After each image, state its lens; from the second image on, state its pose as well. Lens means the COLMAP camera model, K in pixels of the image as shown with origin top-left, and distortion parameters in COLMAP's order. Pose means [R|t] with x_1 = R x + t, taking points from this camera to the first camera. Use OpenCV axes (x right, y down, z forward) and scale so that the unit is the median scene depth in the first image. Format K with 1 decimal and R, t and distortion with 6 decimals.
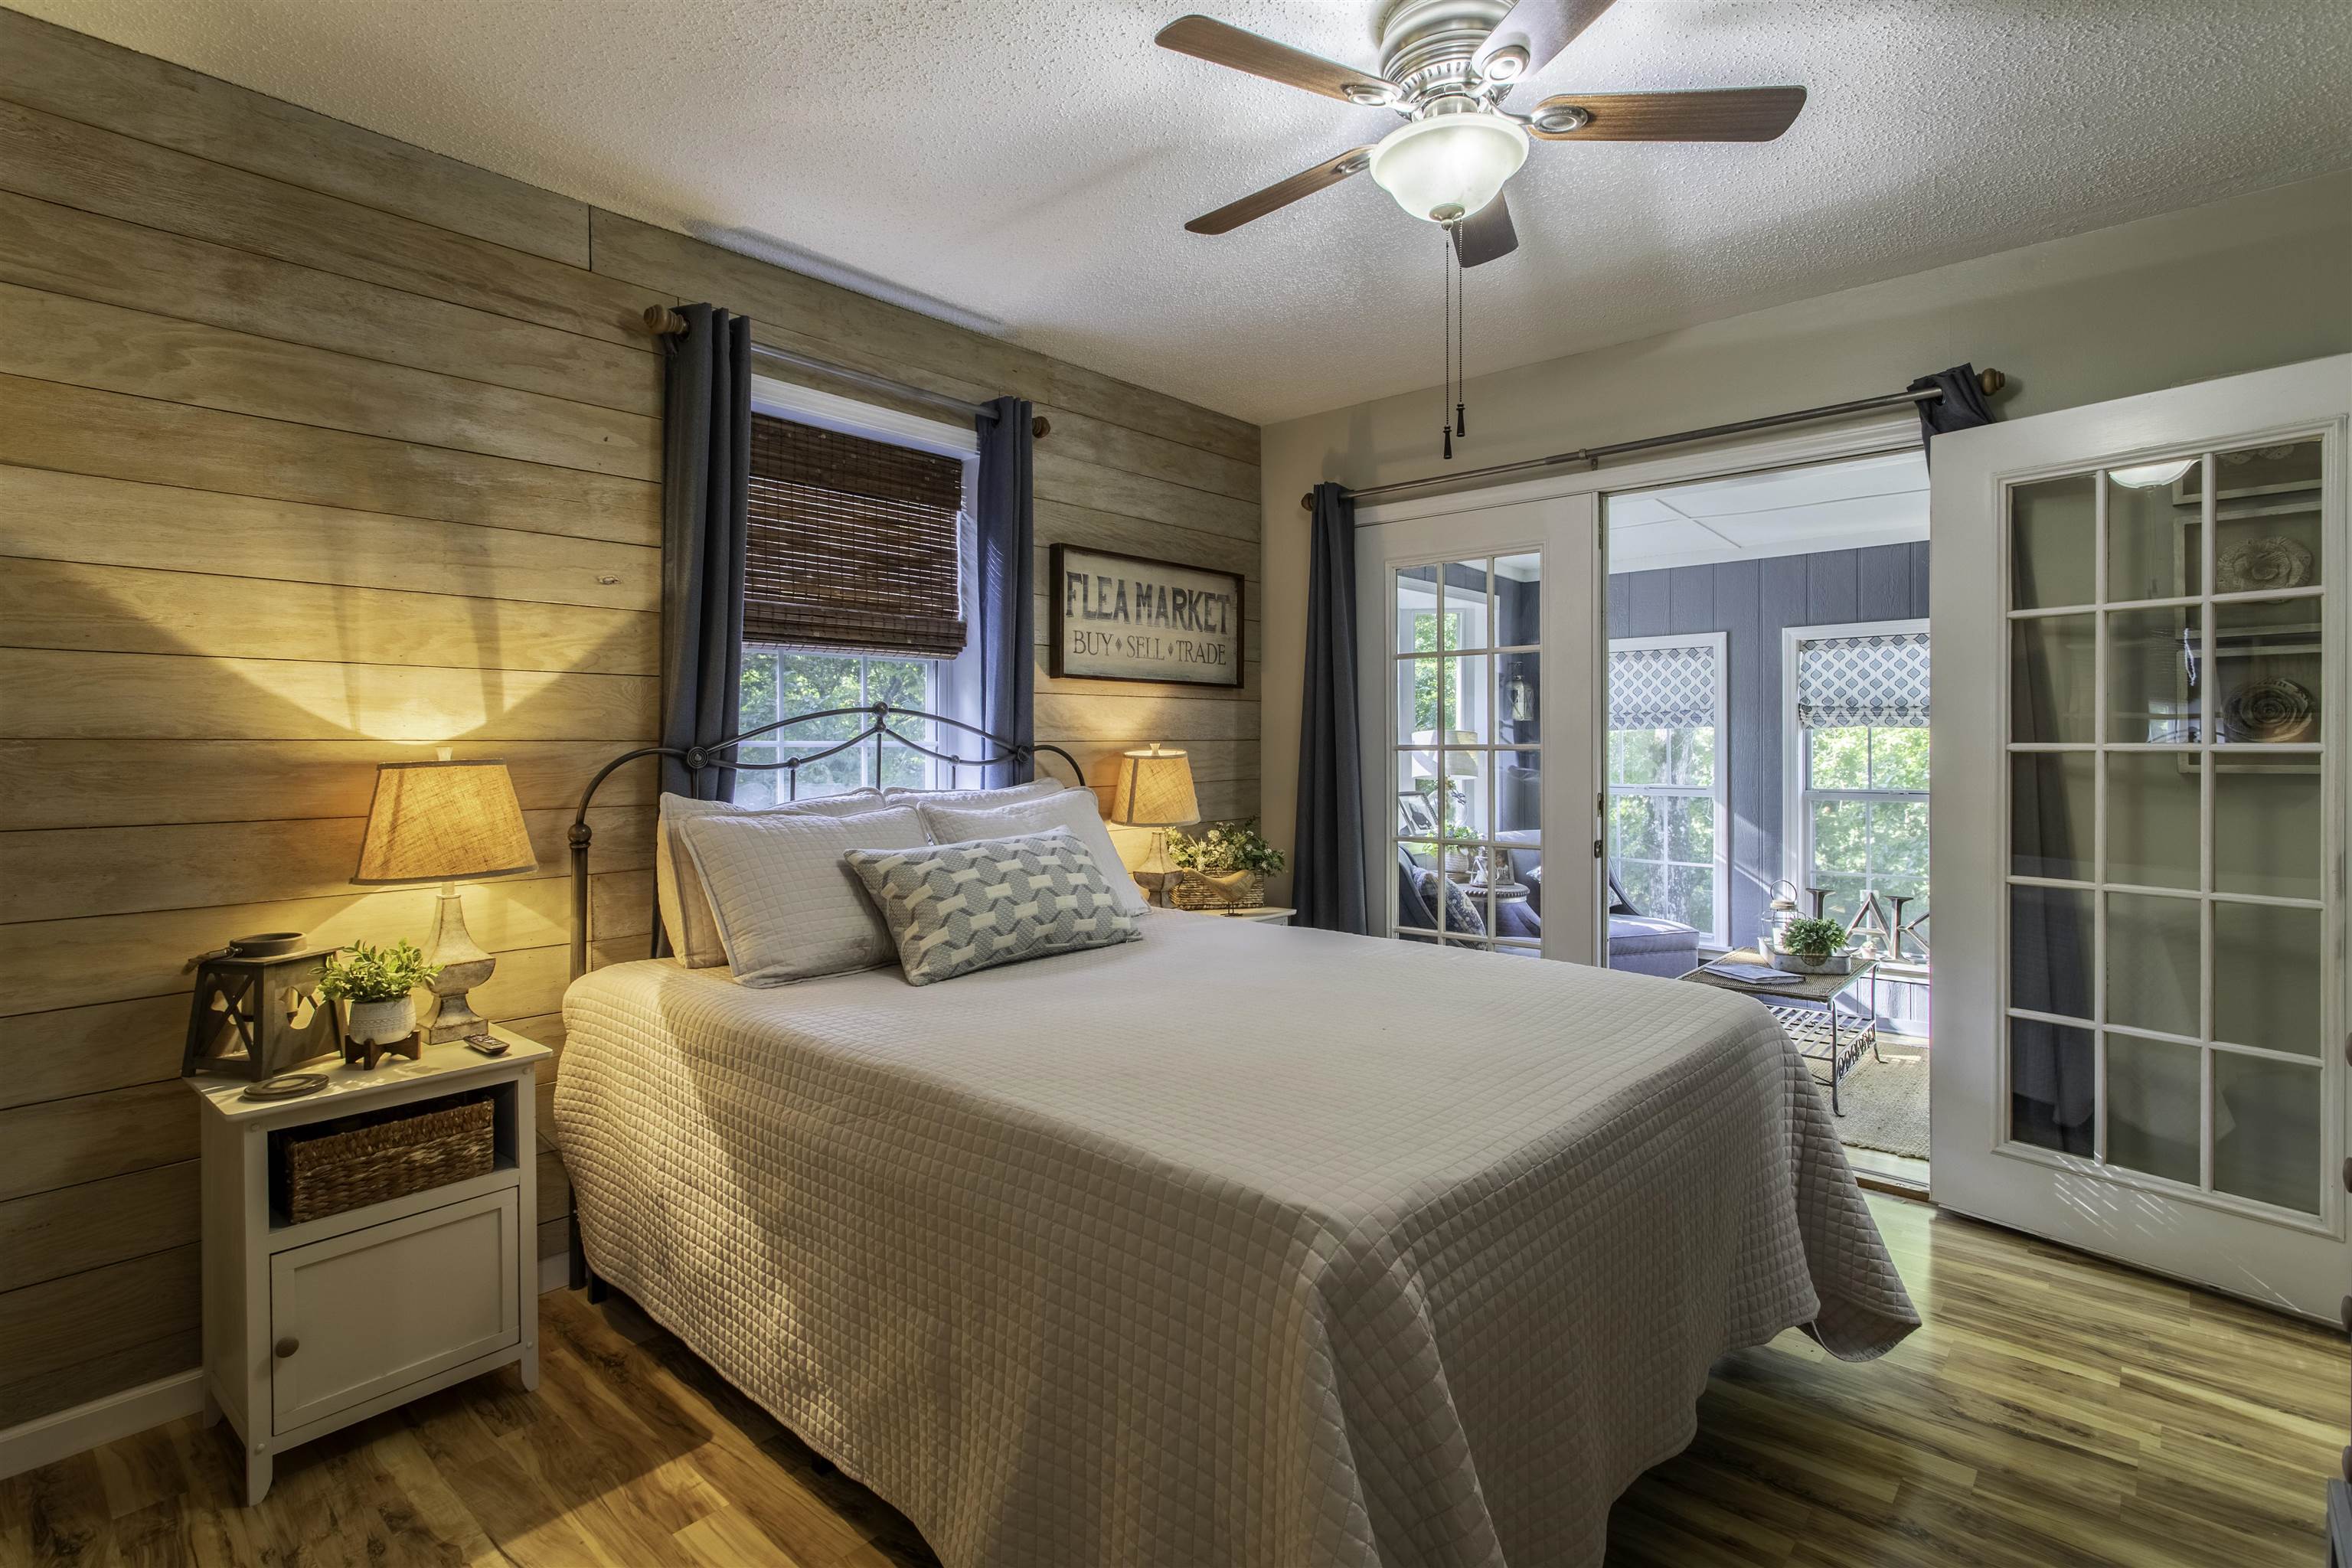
lens RADIAL K [[1155.3, 0, 1171.7], [0, 1155.3, 744.9], [0, 0, 1]] dist [0.003634, 0.001889]
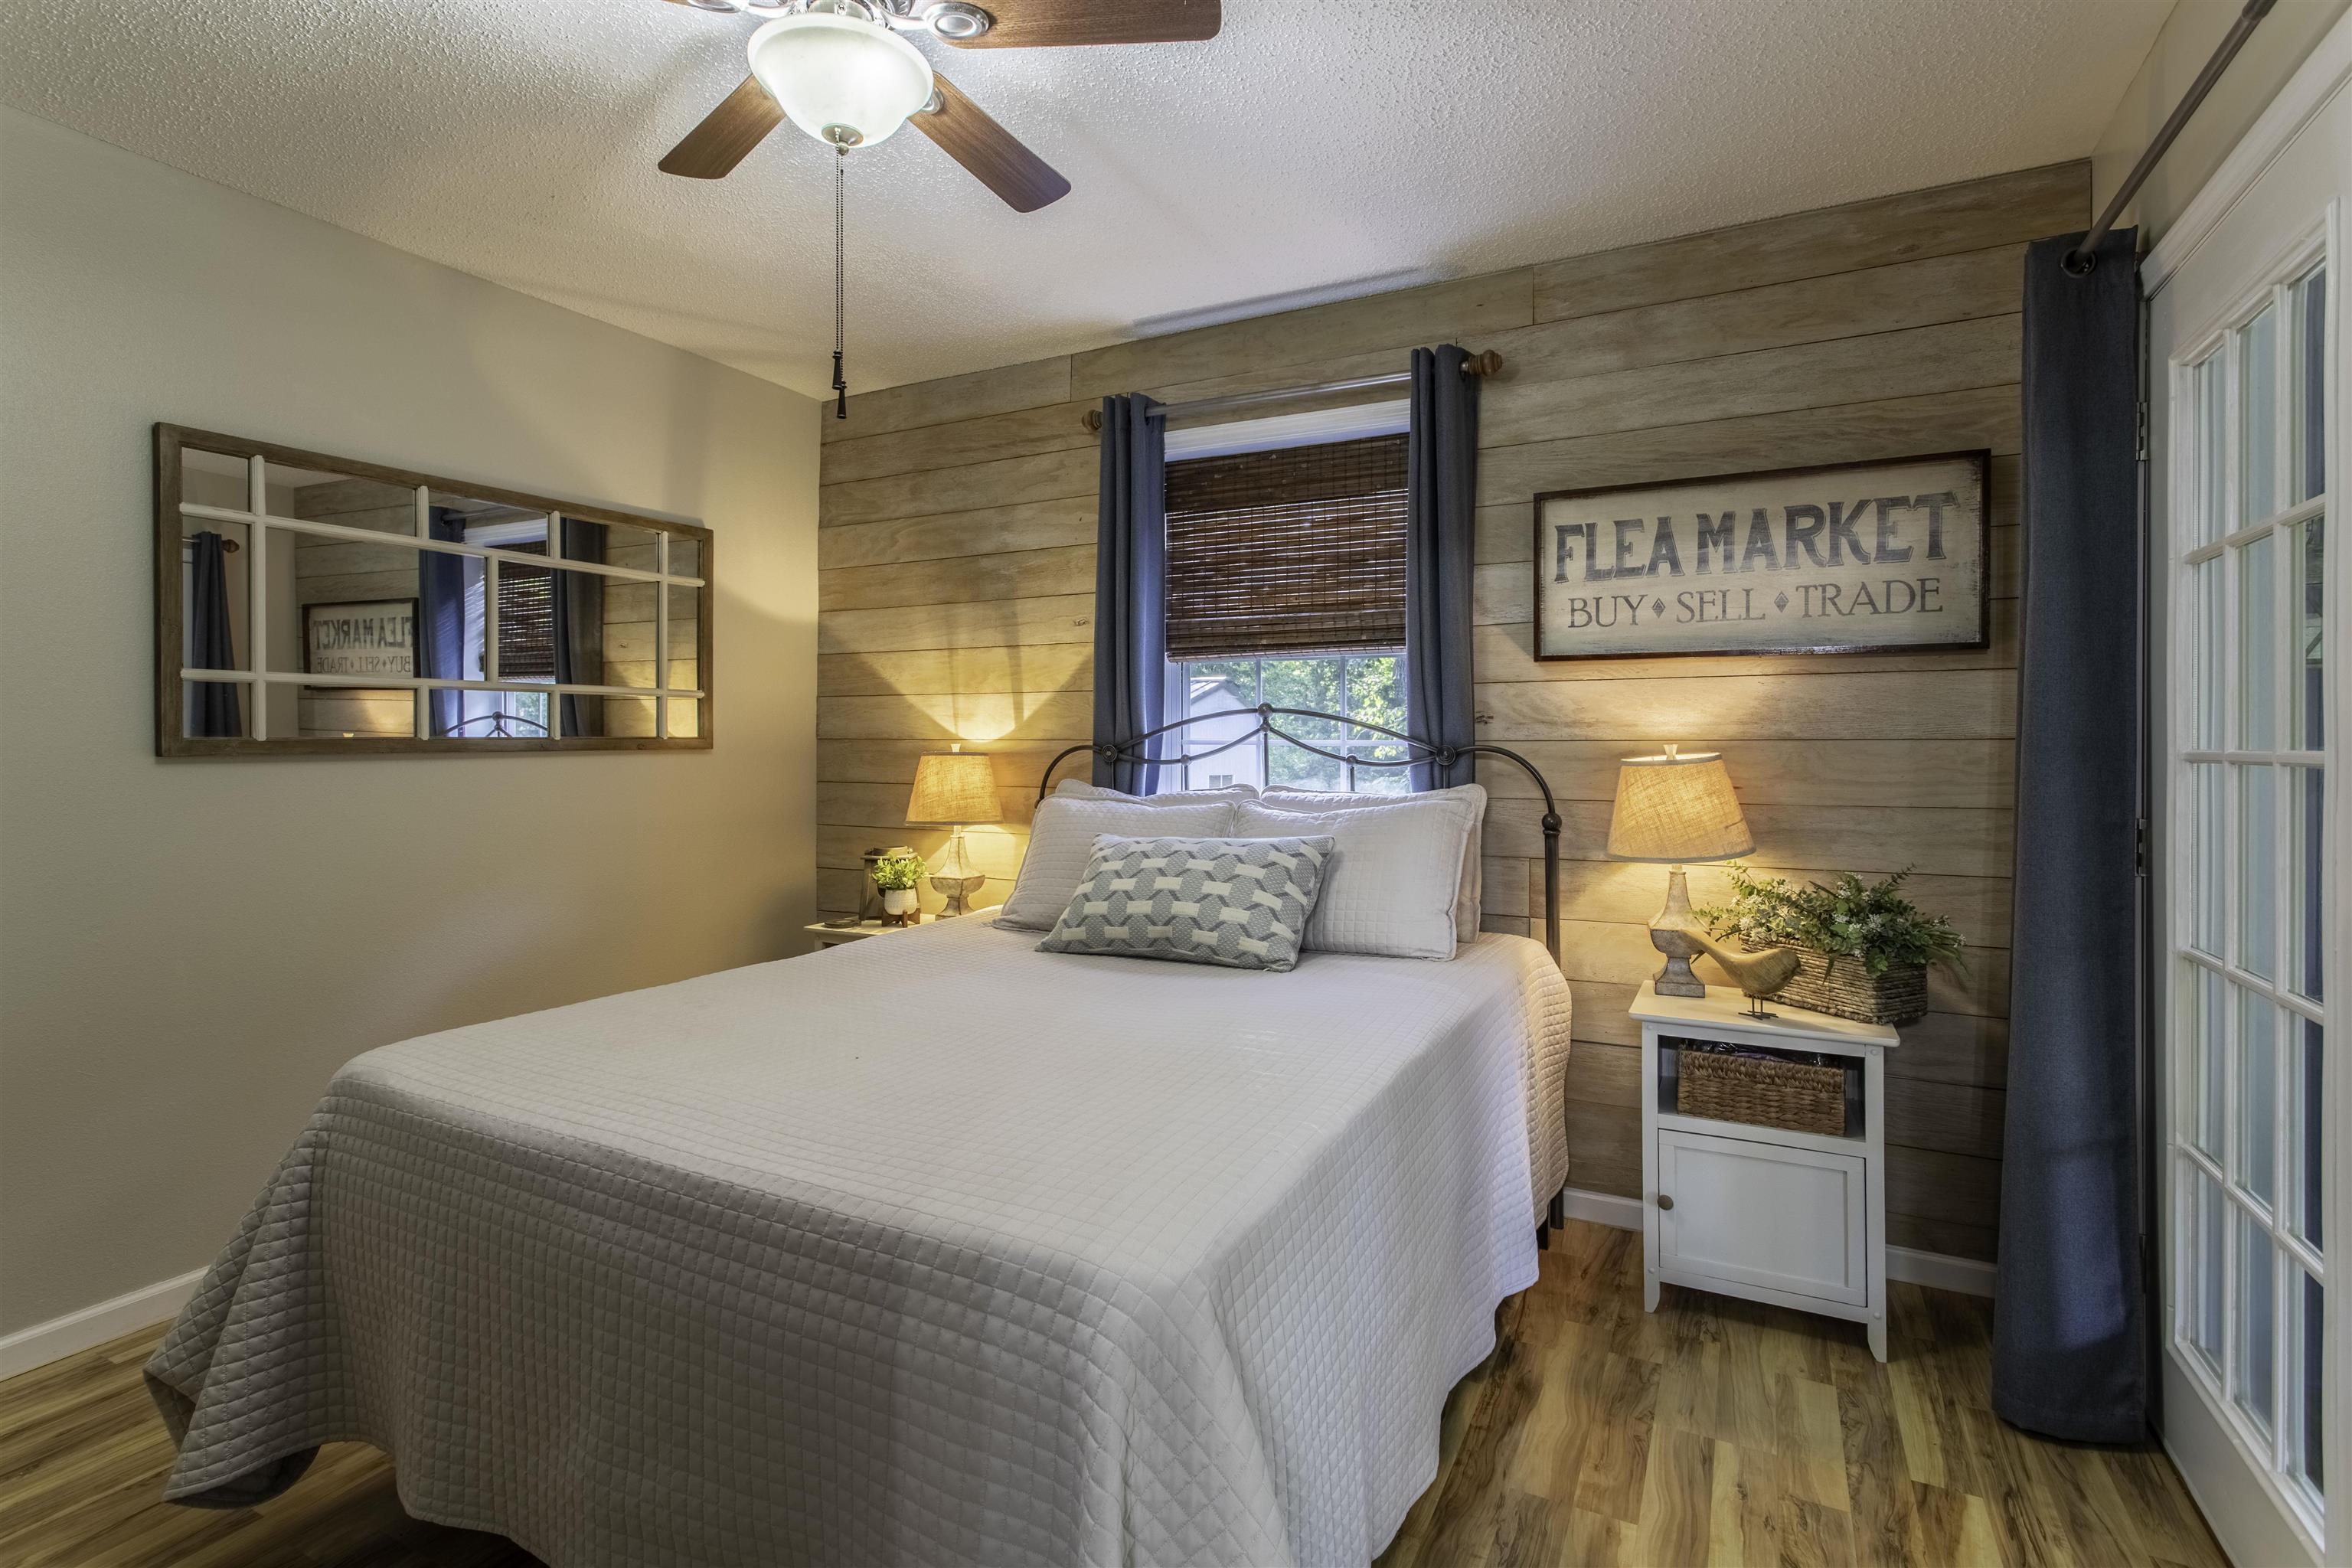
lens RADIAL K [[1121.7, 0, 1125.0], [0, 1121.7, 745.9], [0, 0, 1]] dist [-0.002764, 0.000303]
pose [[0.230162, 0.008728, -0.973113, 0.708190], [-0.001650, 0.999962, 0.008579, -0.006903], [0.973151, -0.000369, 0.230167, 0.646027]]
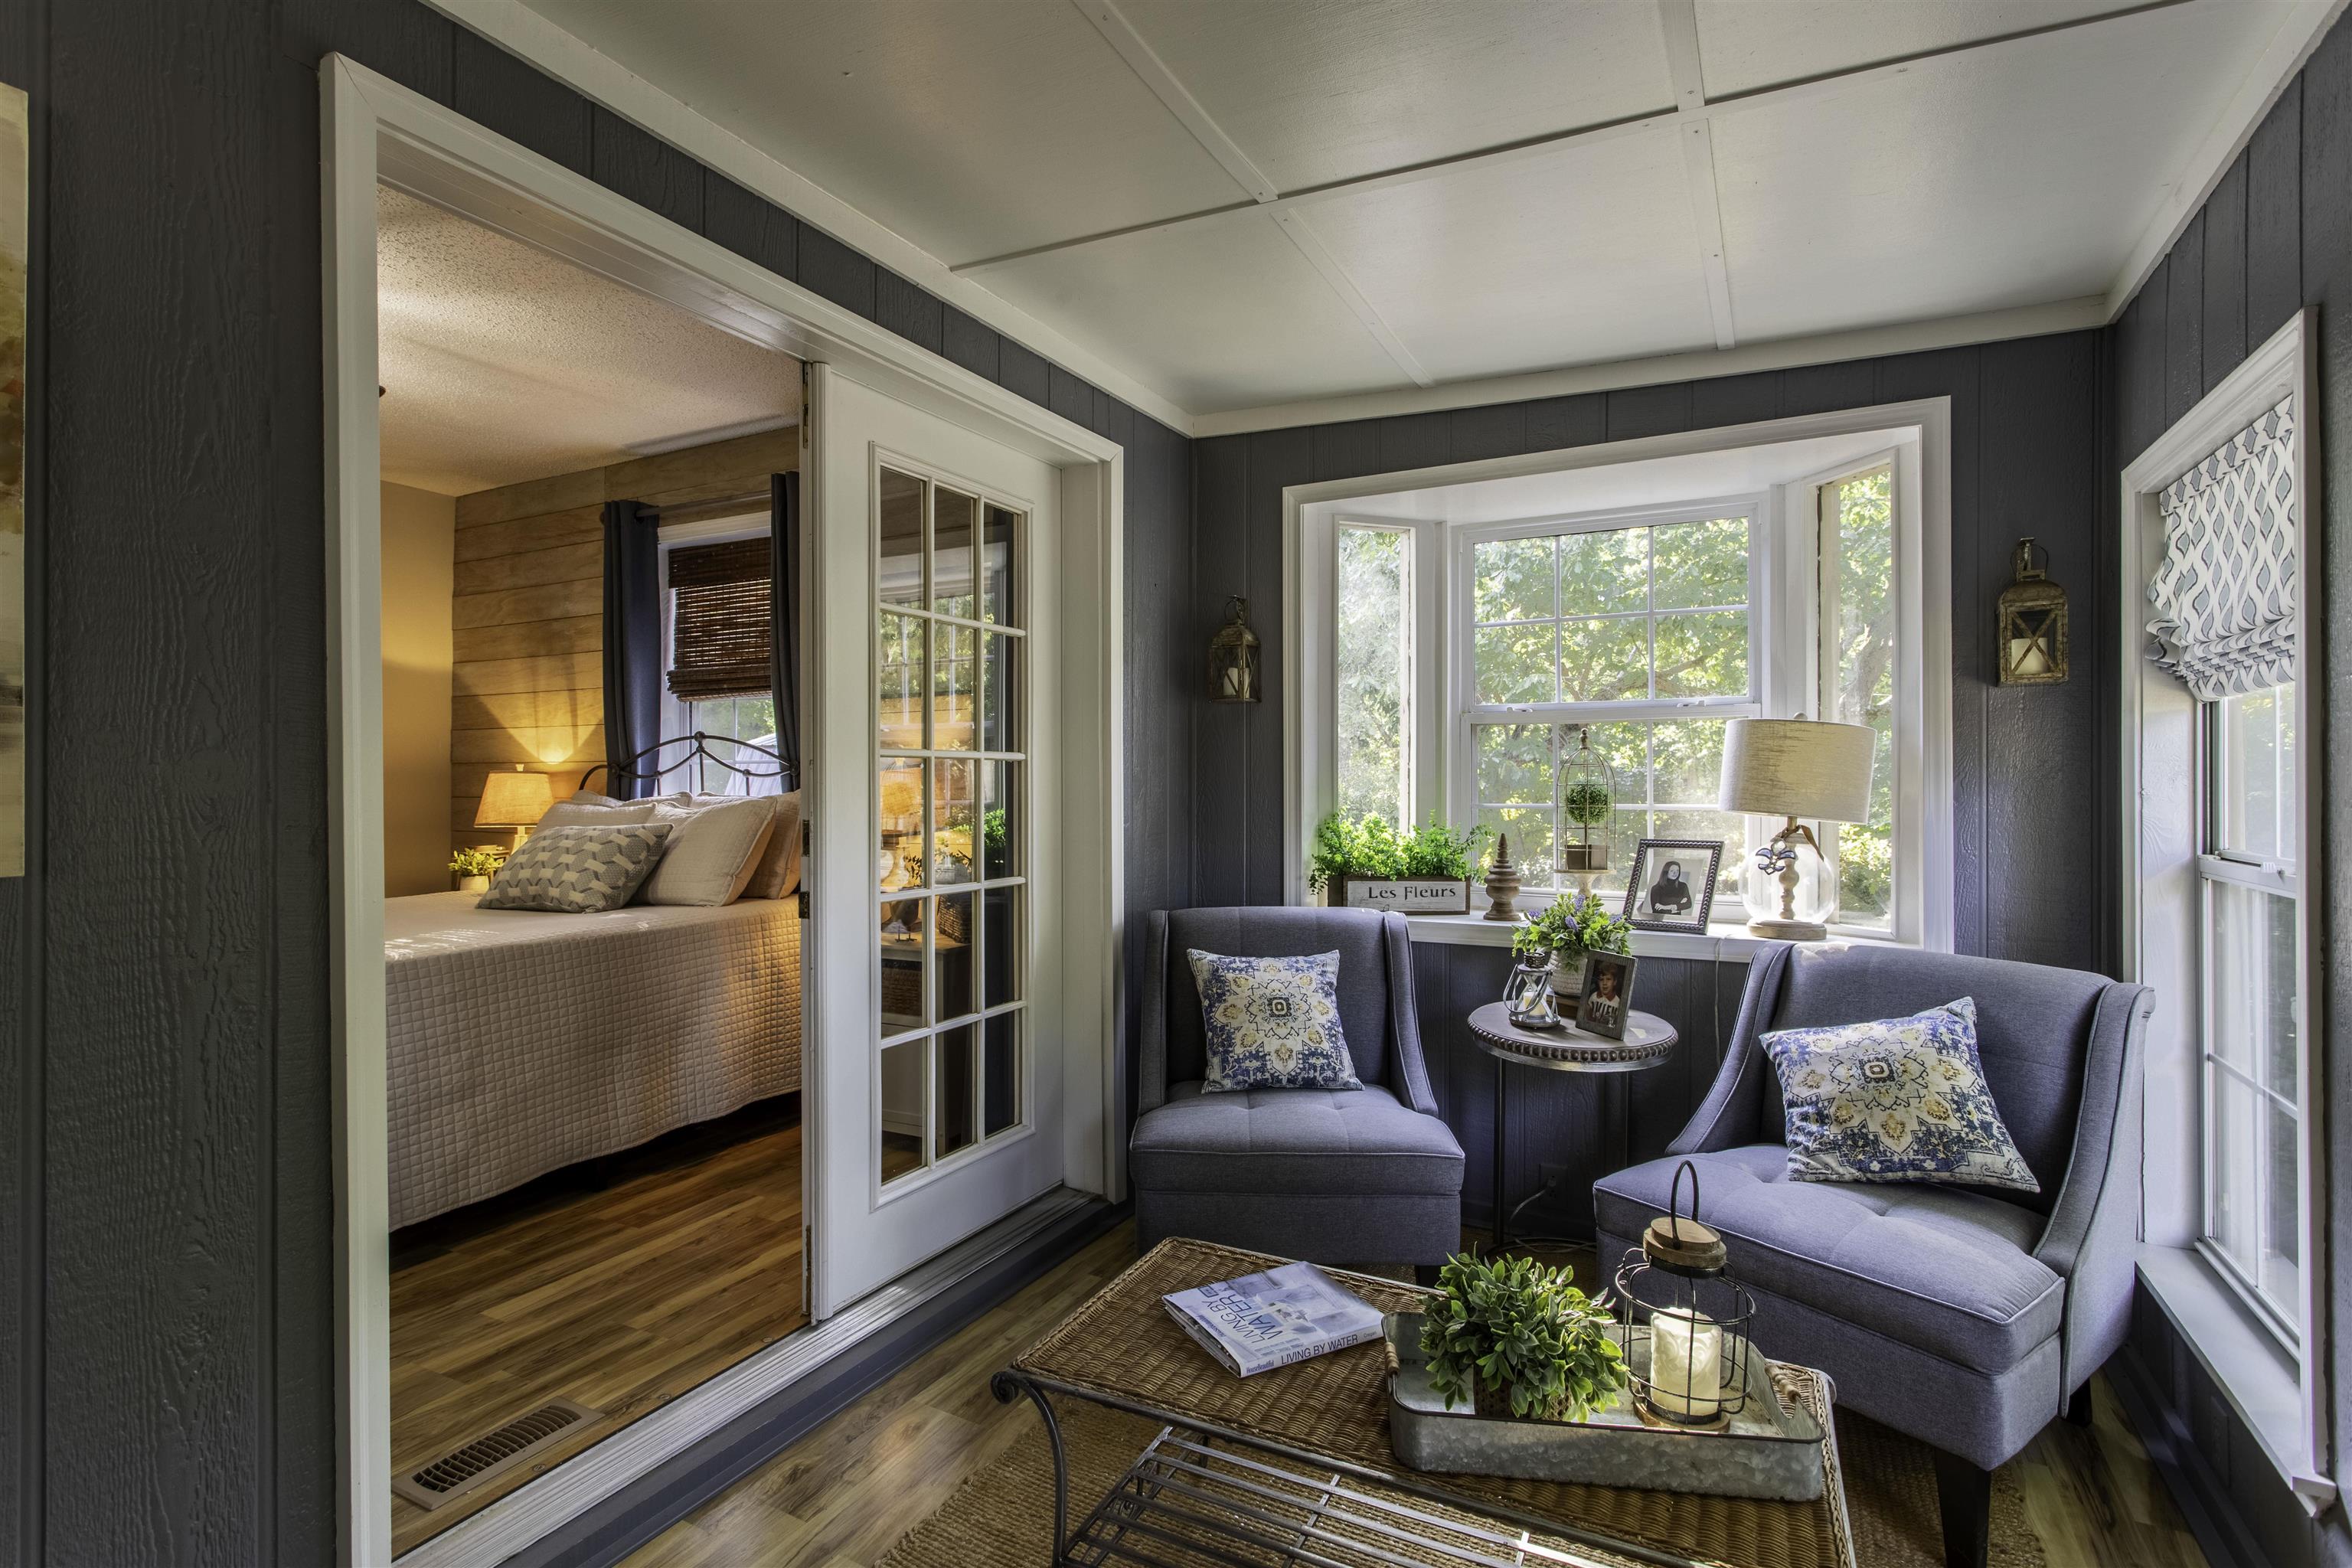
lens RADIAL K [[1135.2, 0, 1155.5], [0, 1135.2, 781.1], [0, 0, 1]] dist [0.002049, 0.000834]
pose [[0.229645, 0.003399, -0.973268, 1.229829], [0.002272, 0.999989, 0.004029, 0.019098], [0.973272, -0.003136, 0.229635, 1.227913]]
